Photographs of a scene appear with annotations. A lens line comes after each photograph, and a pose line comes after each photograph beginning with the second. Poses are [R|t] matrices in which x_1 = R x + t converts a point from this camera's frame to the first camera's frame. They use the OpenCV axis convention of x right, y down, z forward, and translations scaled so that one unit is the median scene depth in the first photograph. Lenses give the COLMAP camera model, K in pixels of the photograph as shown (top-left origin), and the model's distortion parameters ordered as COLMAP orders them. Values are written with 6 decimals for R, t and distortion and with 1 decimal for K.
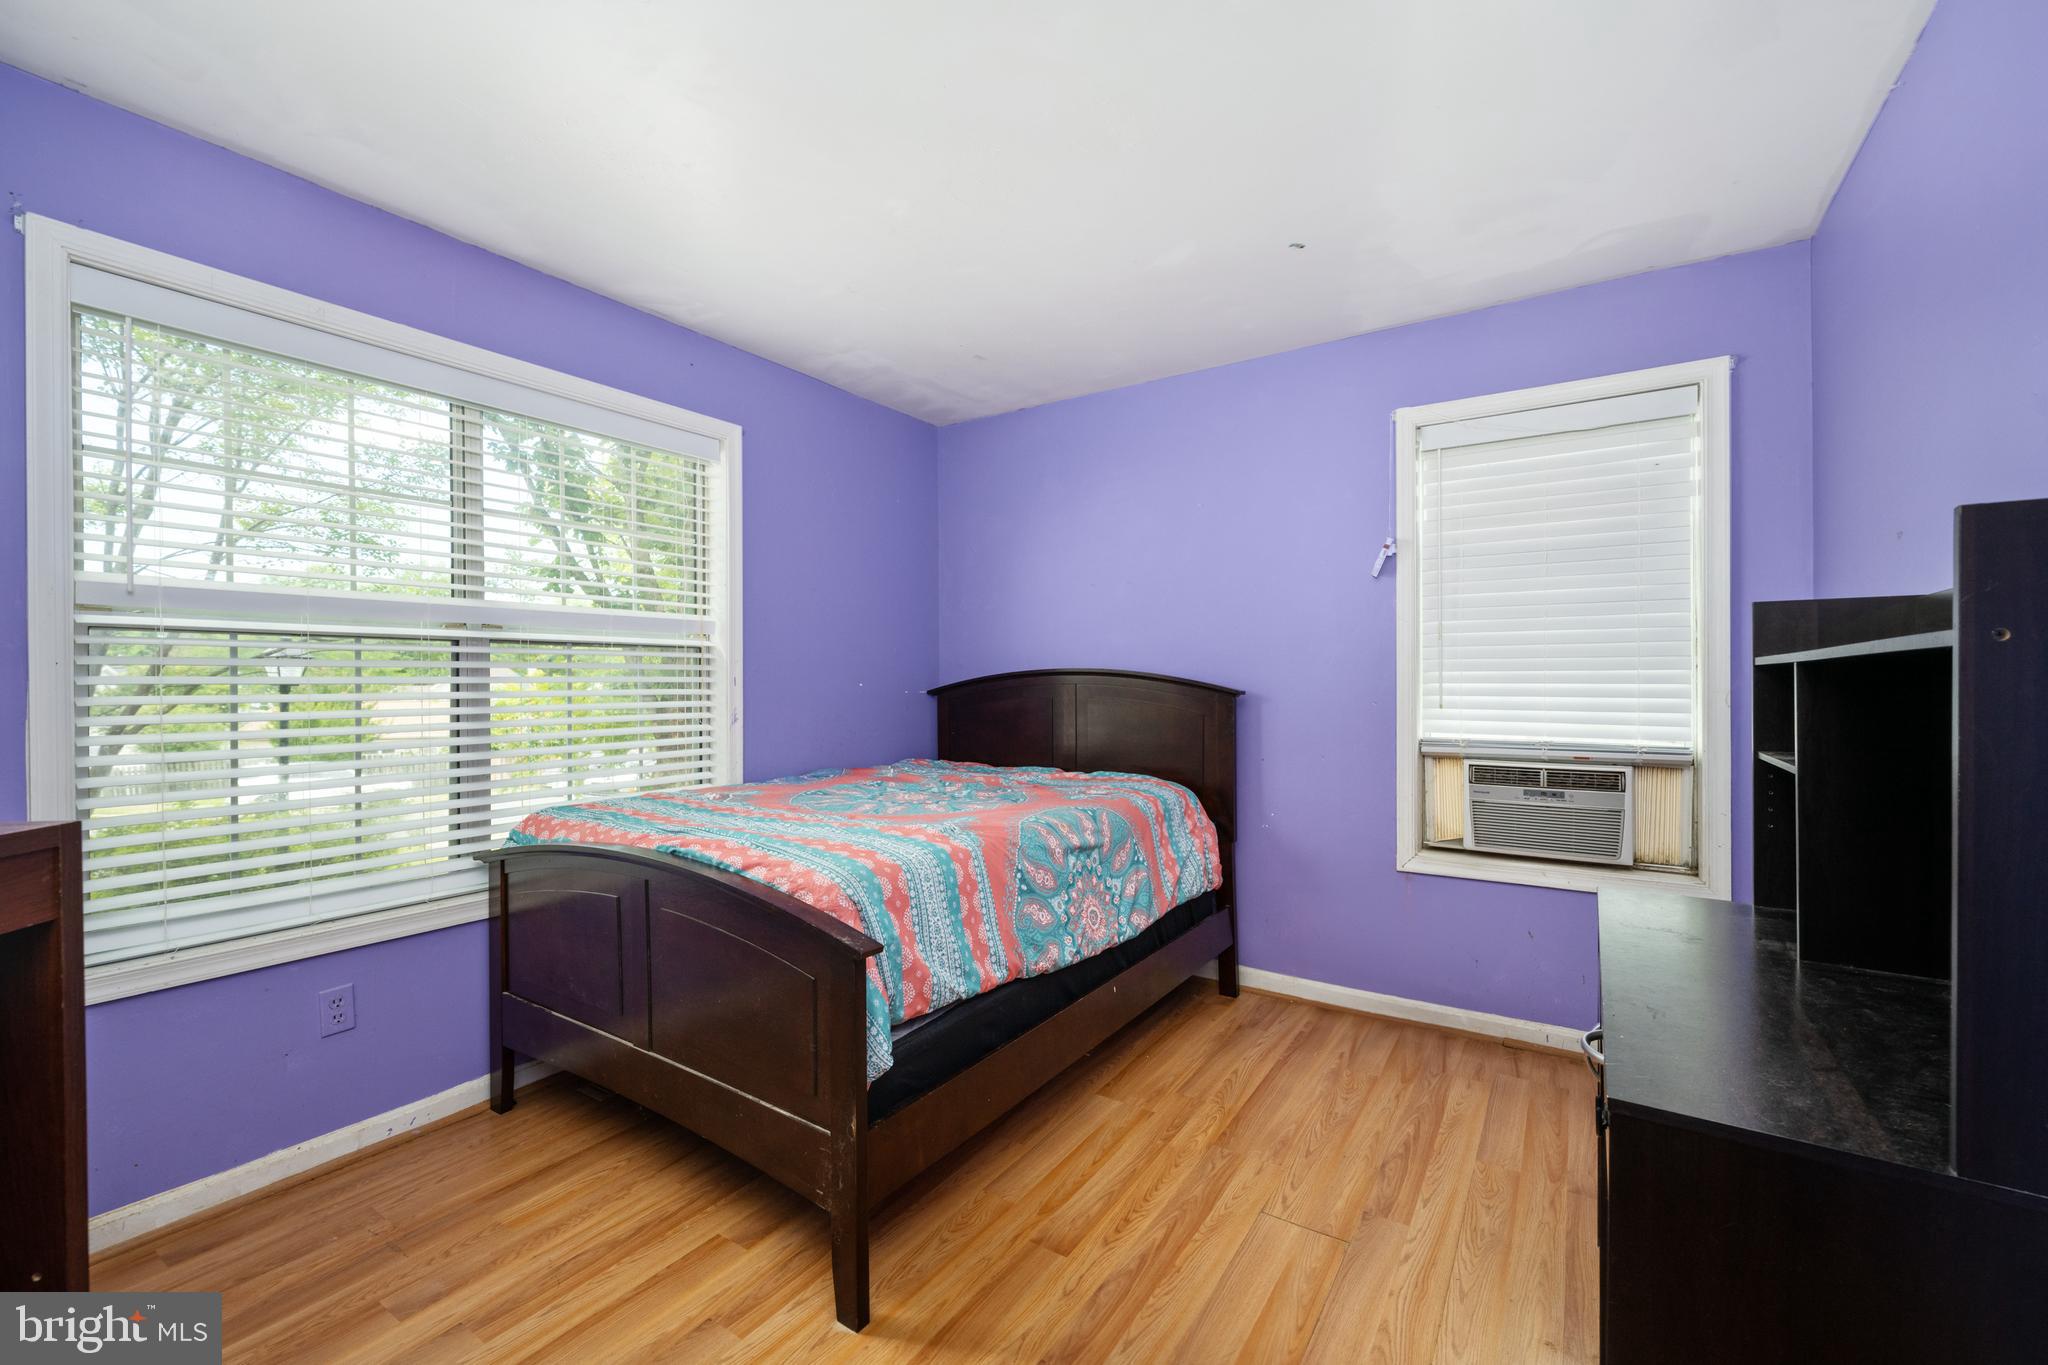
lens RADIAL K [[844.6, 0, 1015.3], [0, 844.6, 682.6], [0, 0, 1]] dist [-0.000072, -0.000014]
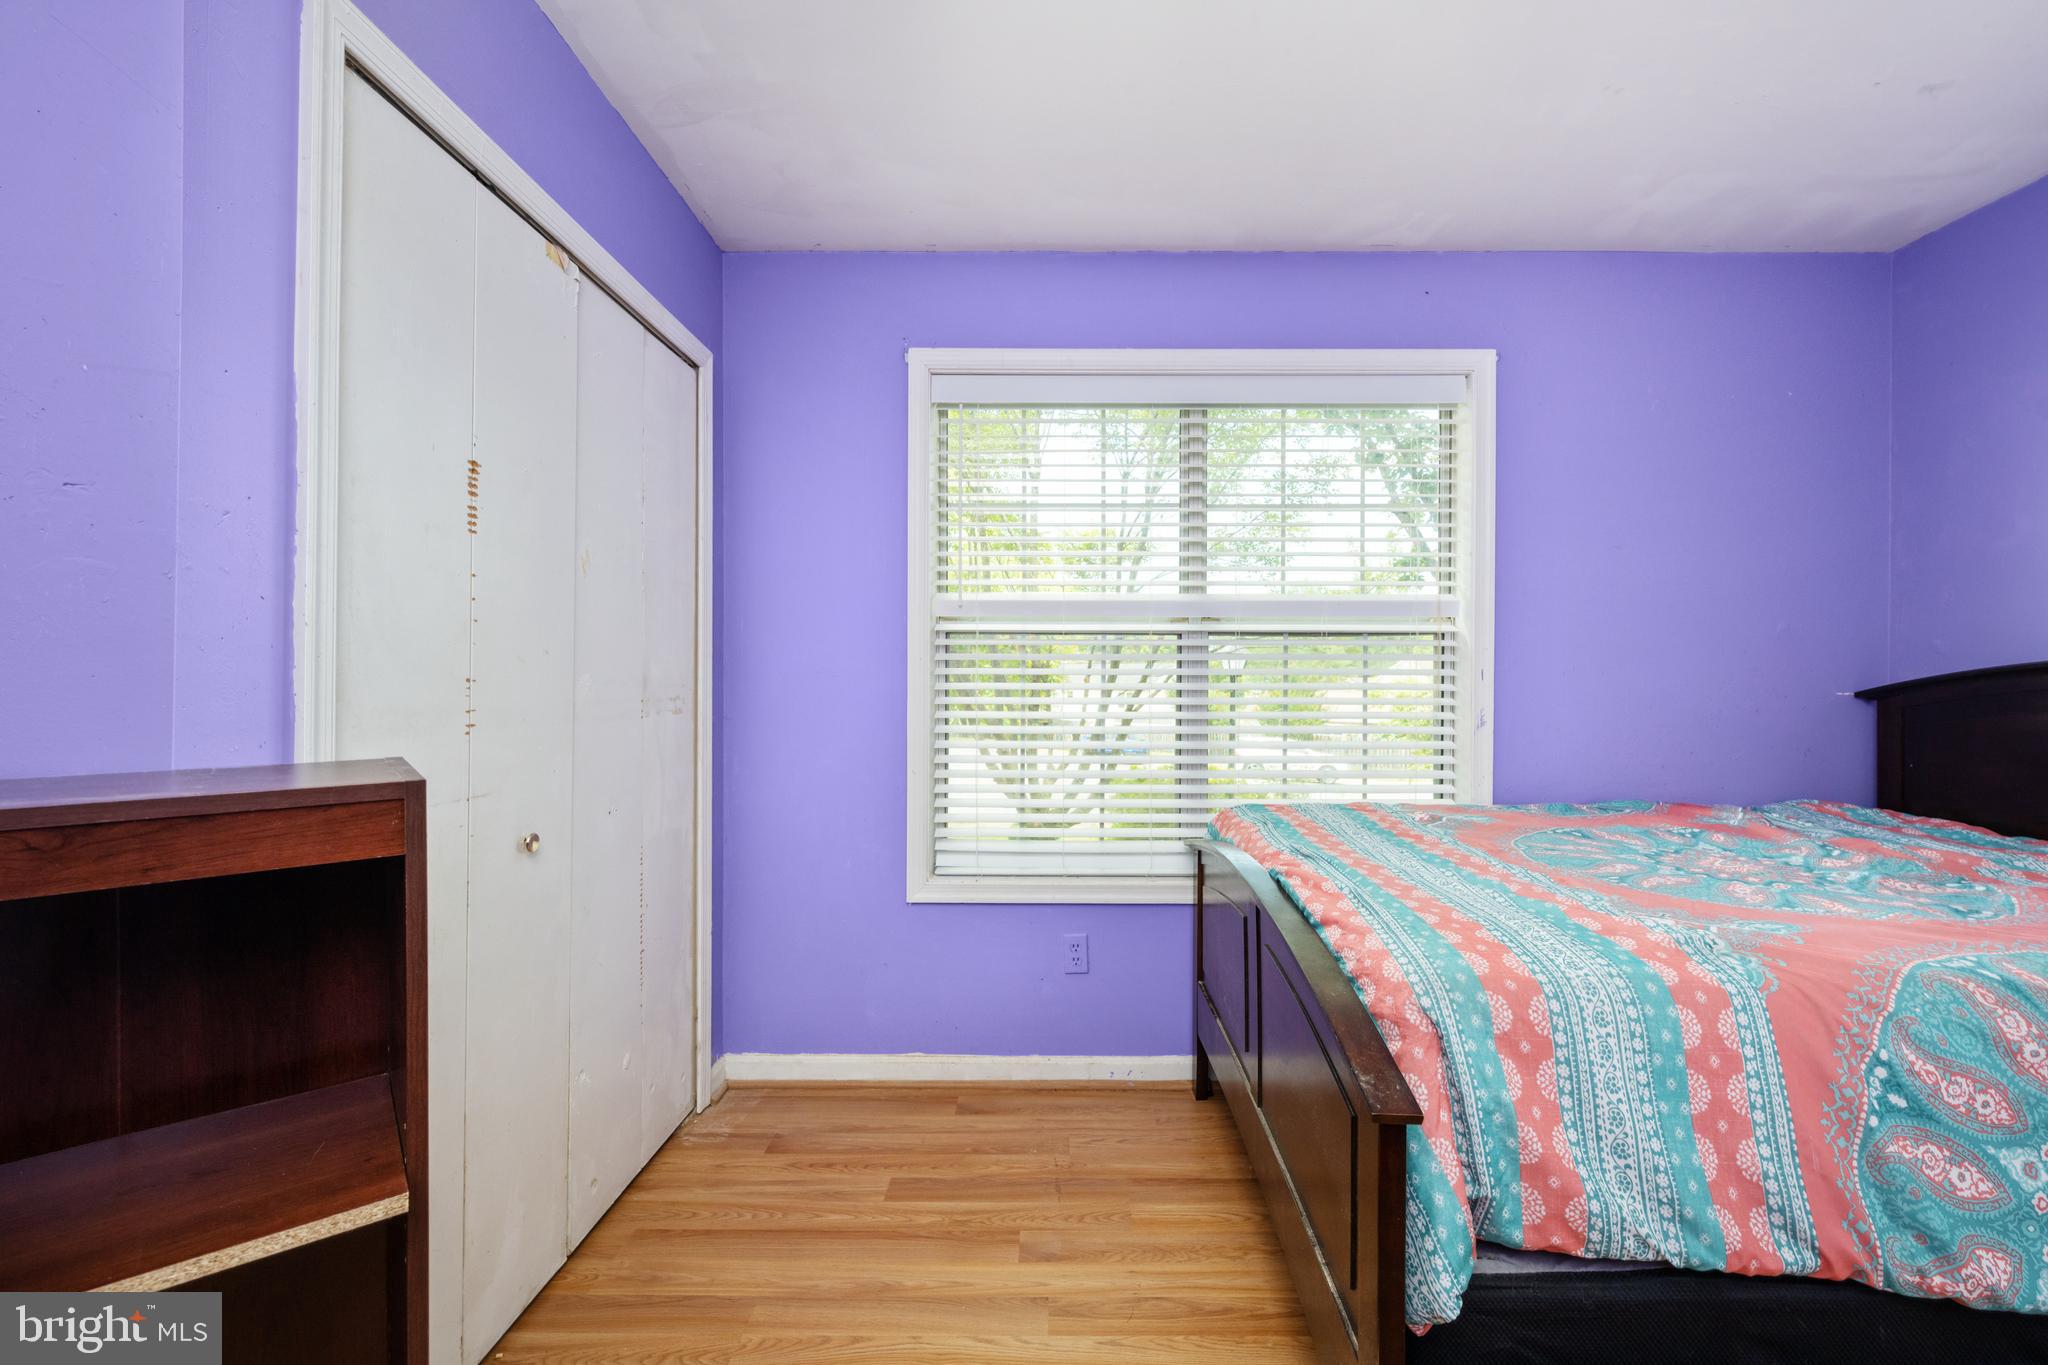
lens RADIAL K [[844.6, 0, 1031.0], [0, 844.6, 675.3], [0, 0, 1]] dist [-0.000072, -0.000014]
pose [[0.555741, 0.008094, -0.831316, 0.145147], [-0.007435, 0.999961, 0.004766, -0.002390], [0.831322, 0.003532, 0.555780, 0.333017]]
